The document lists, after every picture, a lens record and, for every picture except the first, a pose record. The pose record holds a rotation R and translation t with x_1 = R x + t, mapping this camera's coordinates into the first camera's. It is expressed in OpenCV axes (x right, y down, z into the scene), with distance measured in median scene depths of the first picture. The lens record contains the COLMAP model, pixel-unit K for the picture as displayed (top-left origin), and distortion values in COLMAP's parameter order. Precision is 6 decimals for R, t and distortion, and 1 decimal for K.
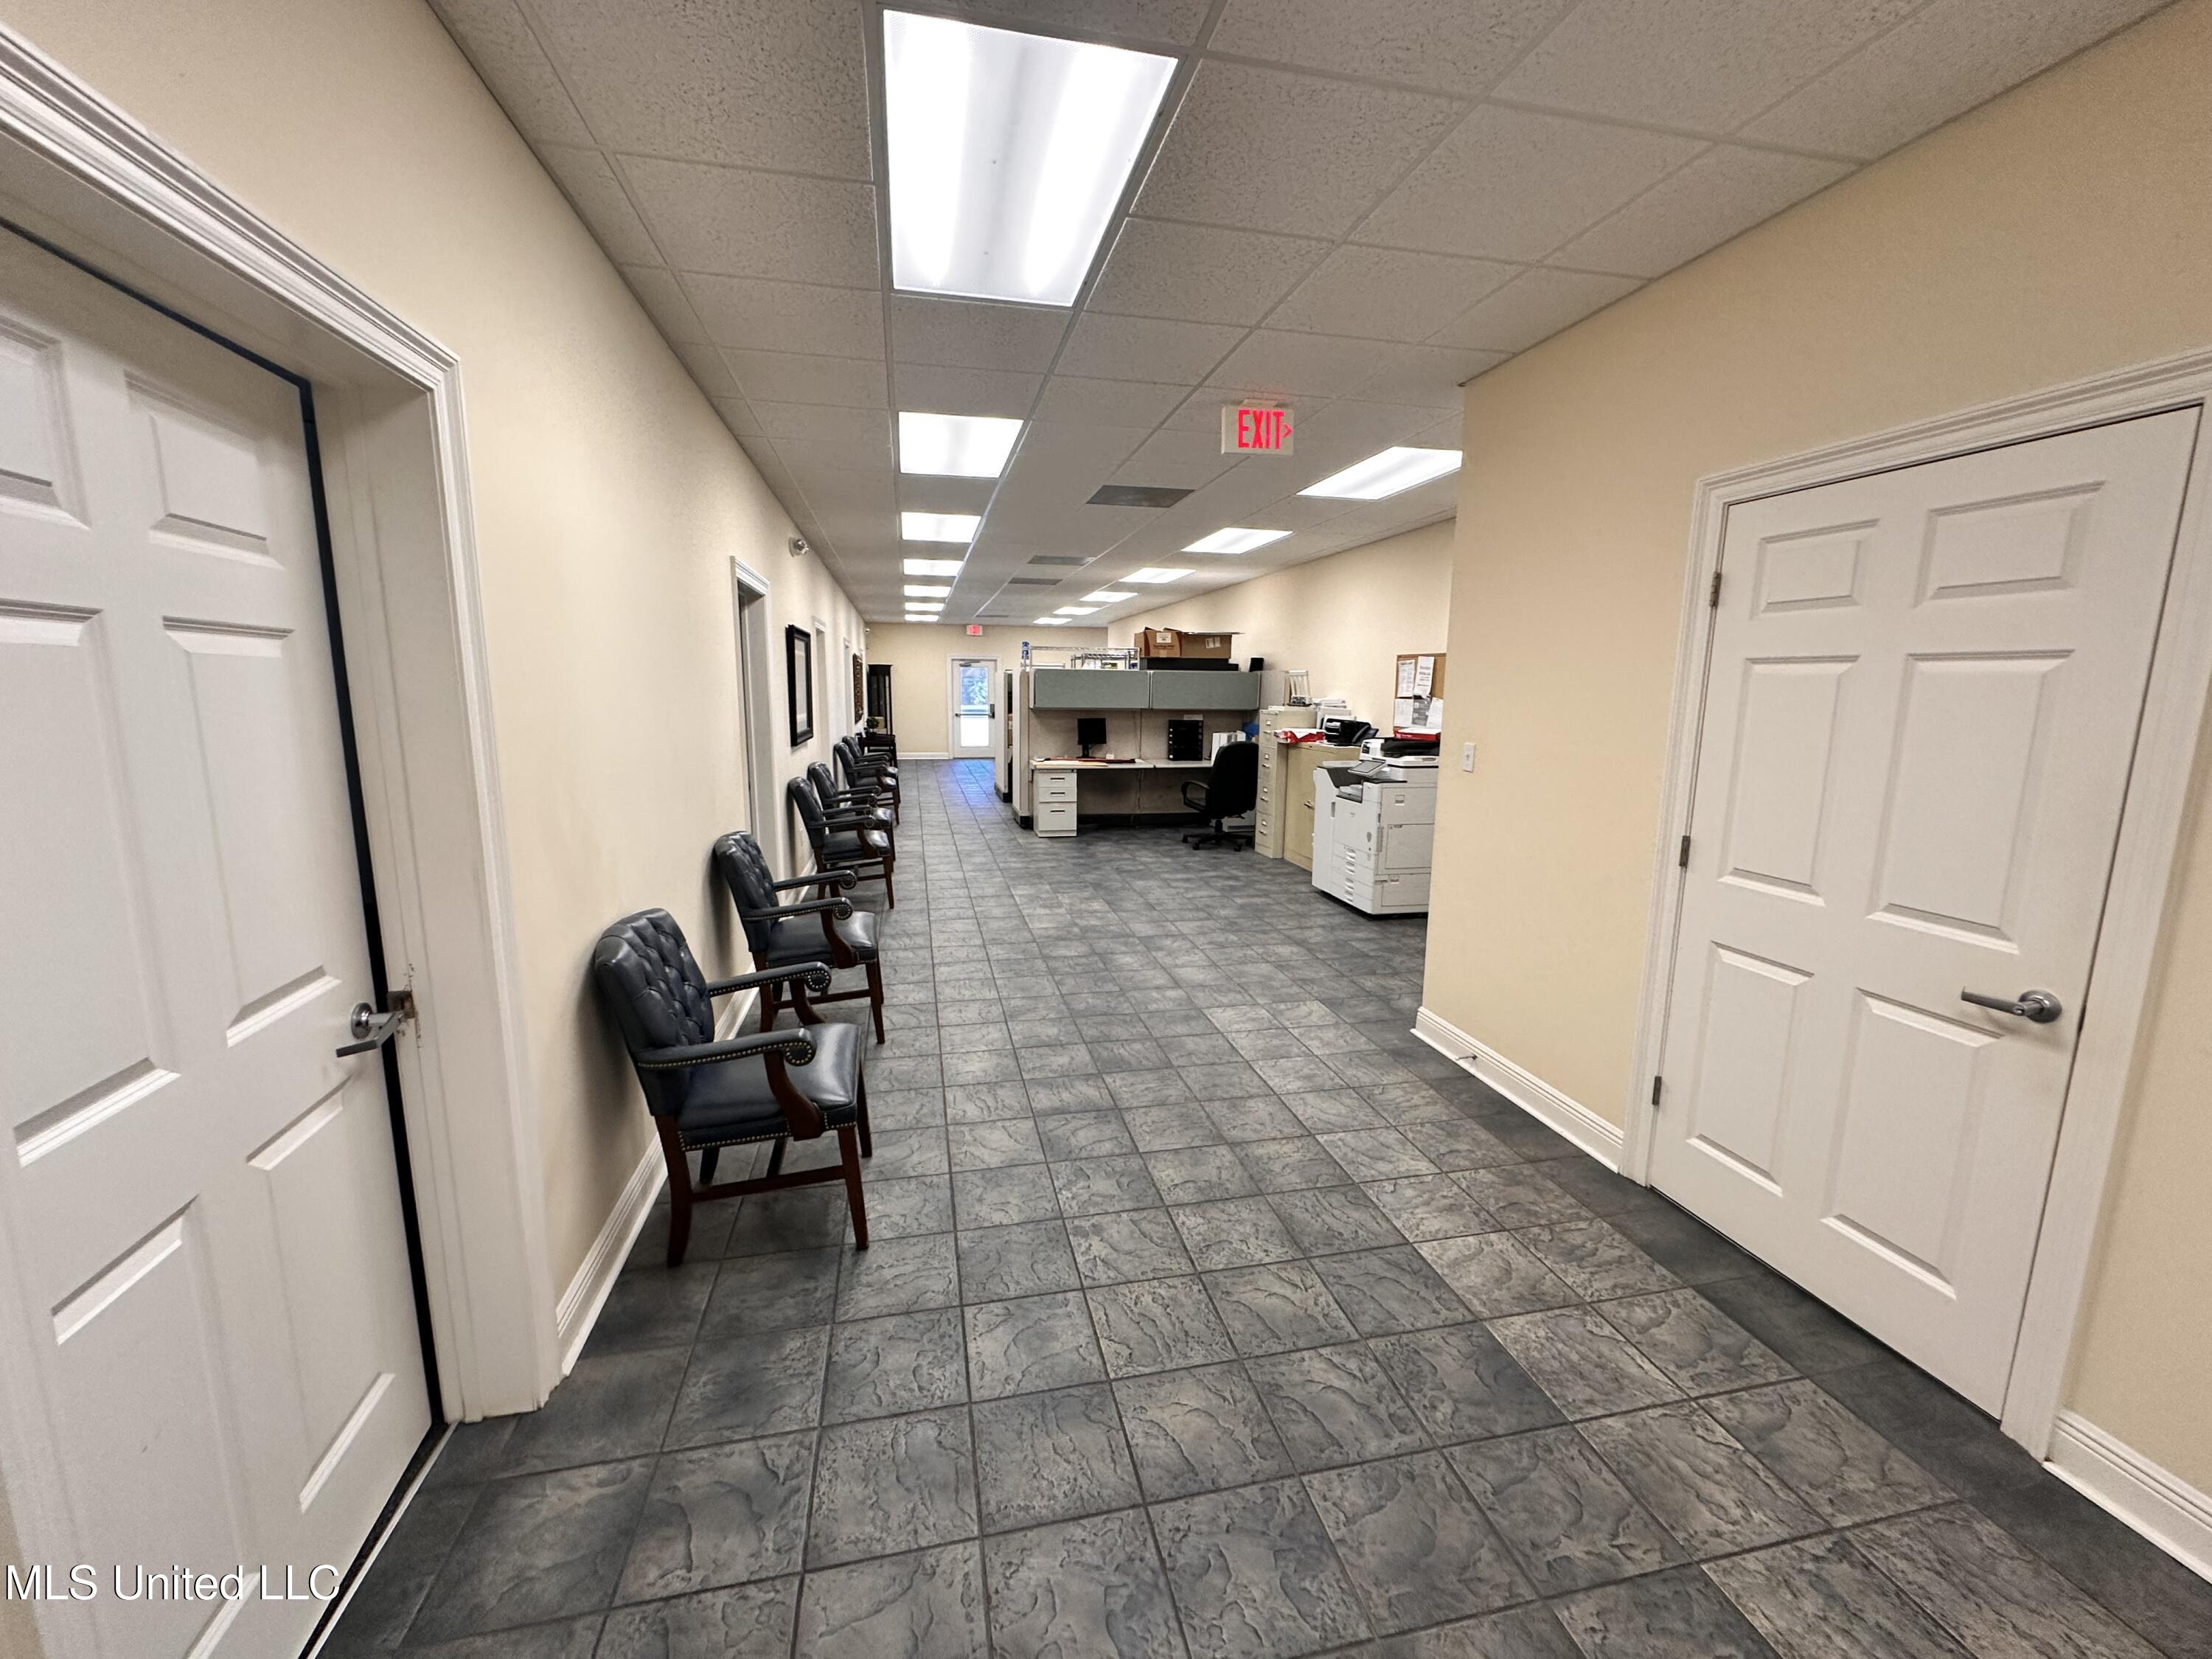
lens RADIAL K [[881.8, 0, 1102.5], [0, 881.8, 826.6], [0, 0, 1]] dist [0.000067, -0.000336]
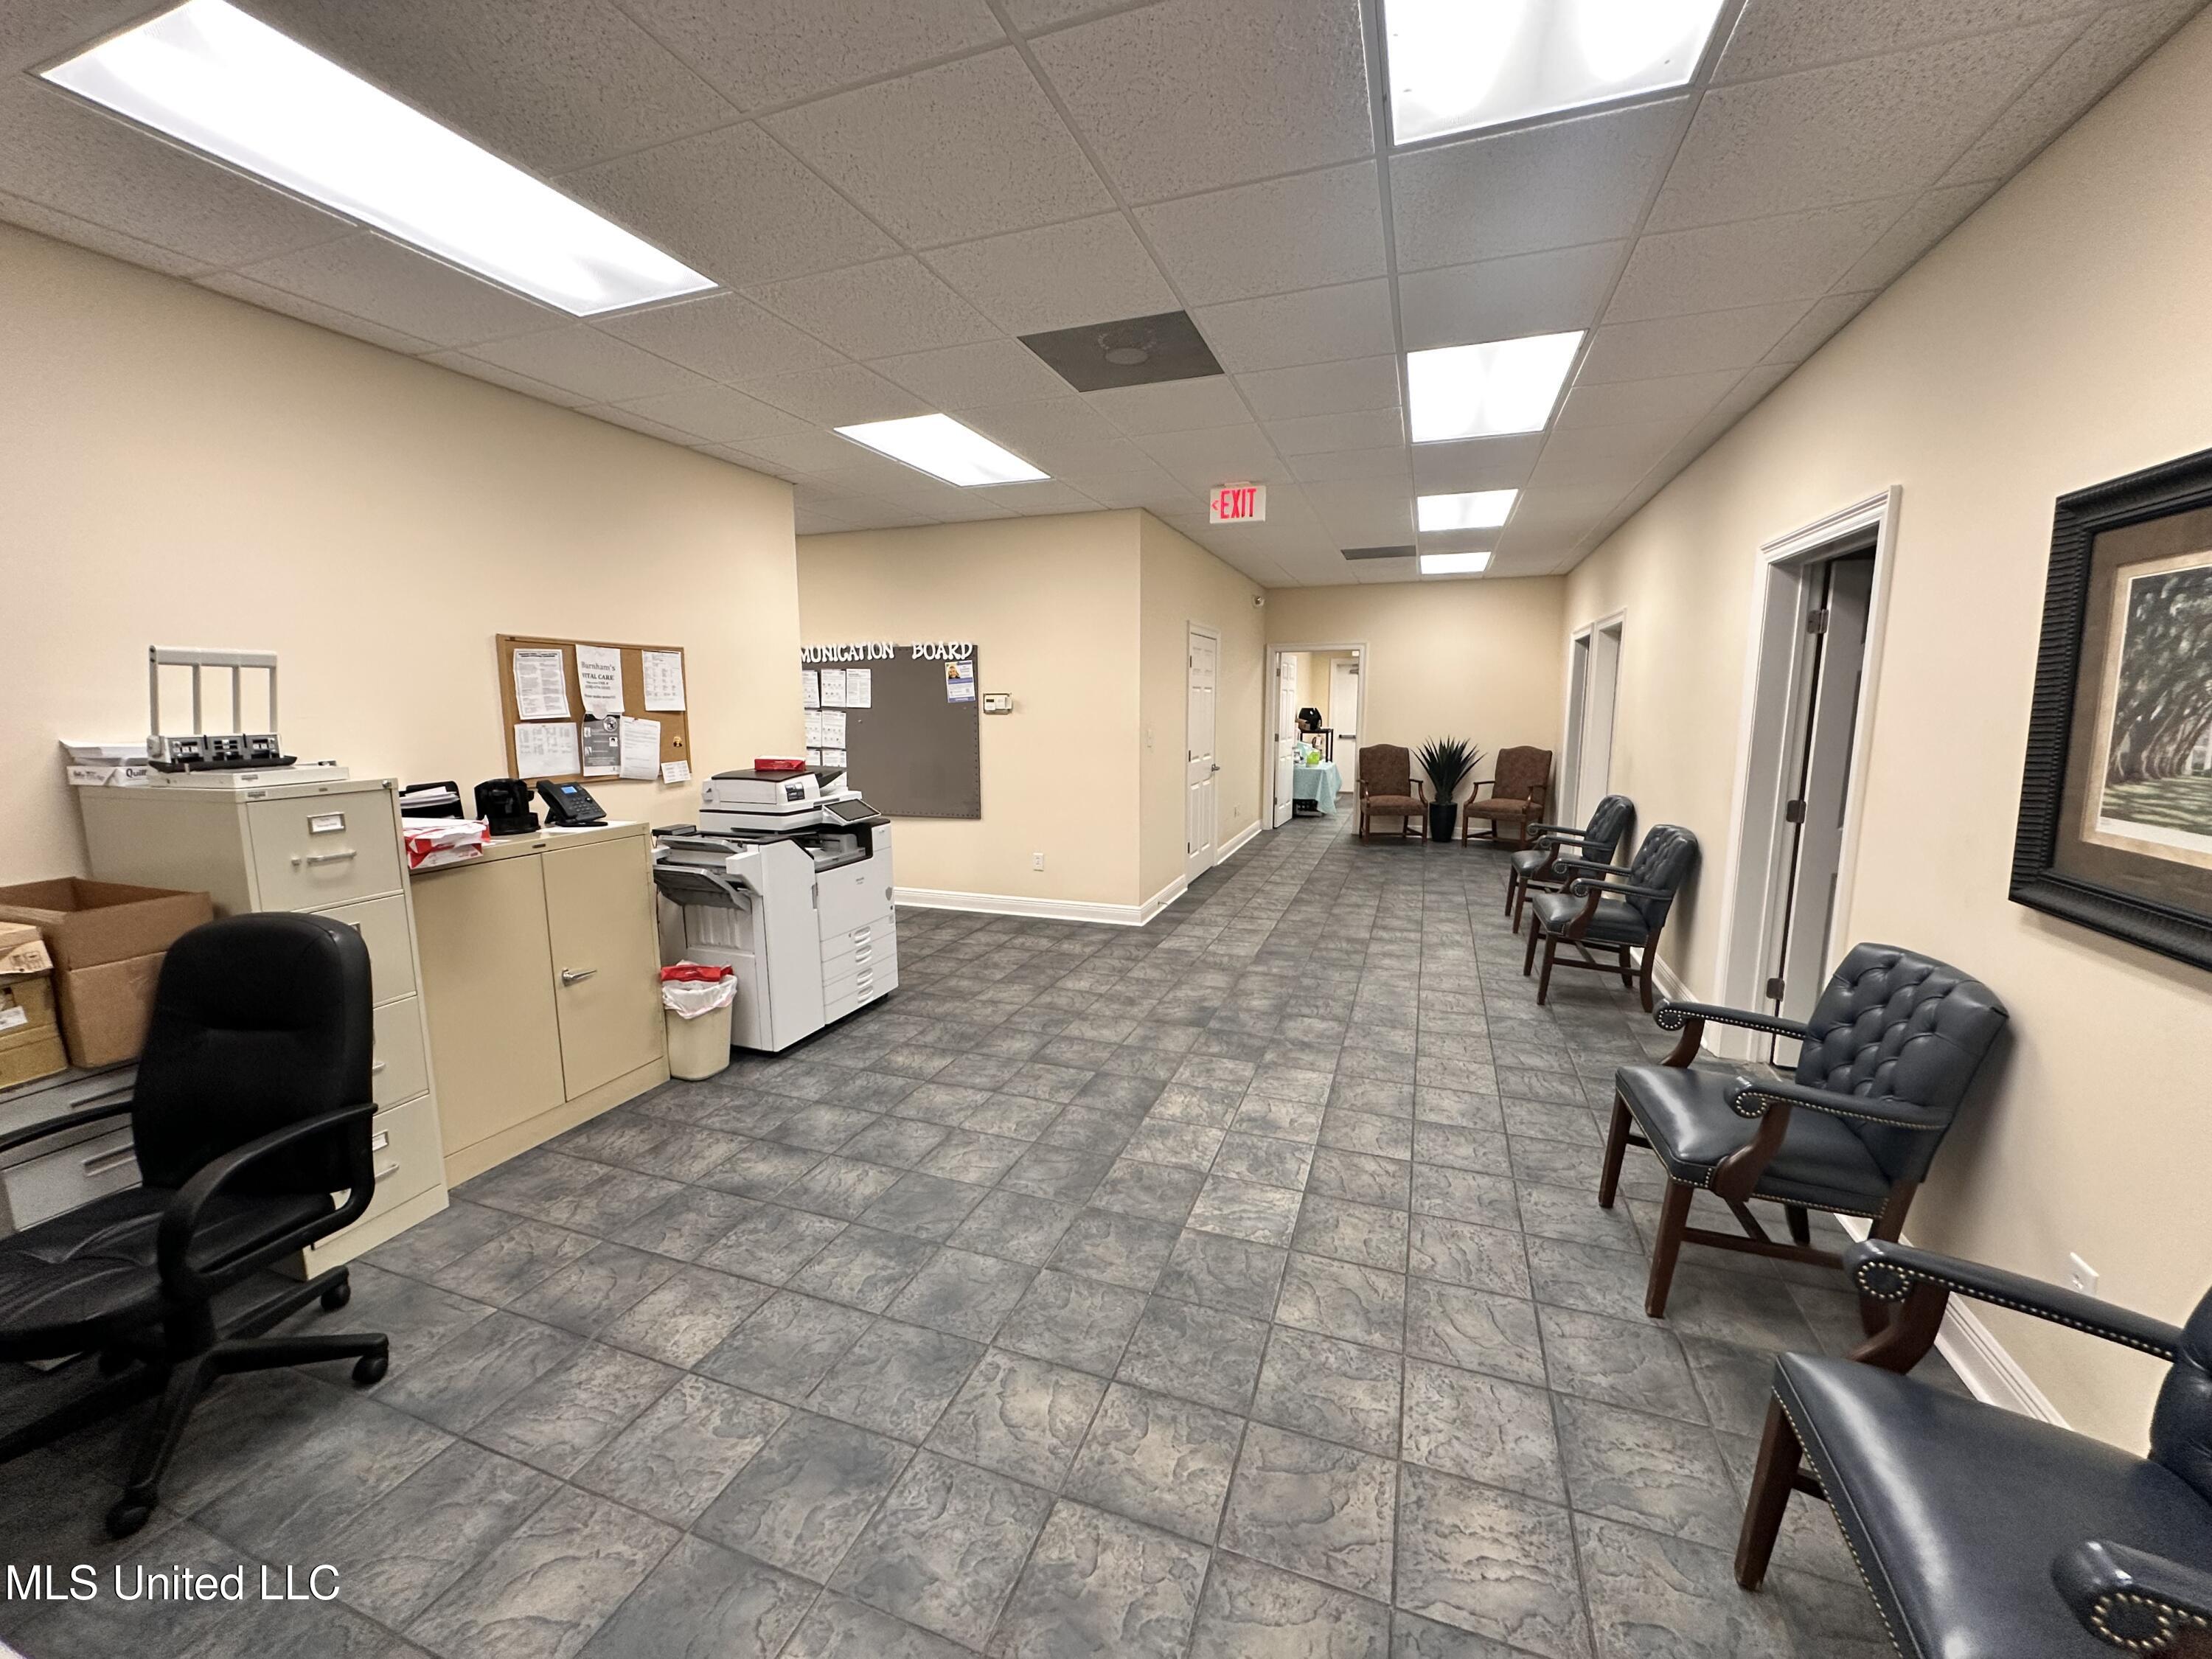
lens RADIAL K [[881.8, 0, 1102.5], [0, 881.8, 826.6], [0, 0, 1]] dist [0.000067, -0.000336]
pose [[-0.843677, -0.081102, 0.530689, -0.303257], [0.082713, 0.957083, 0.277760, -0.284869], [-0.530440, 0.278235, -0.800761, 1.768404]]
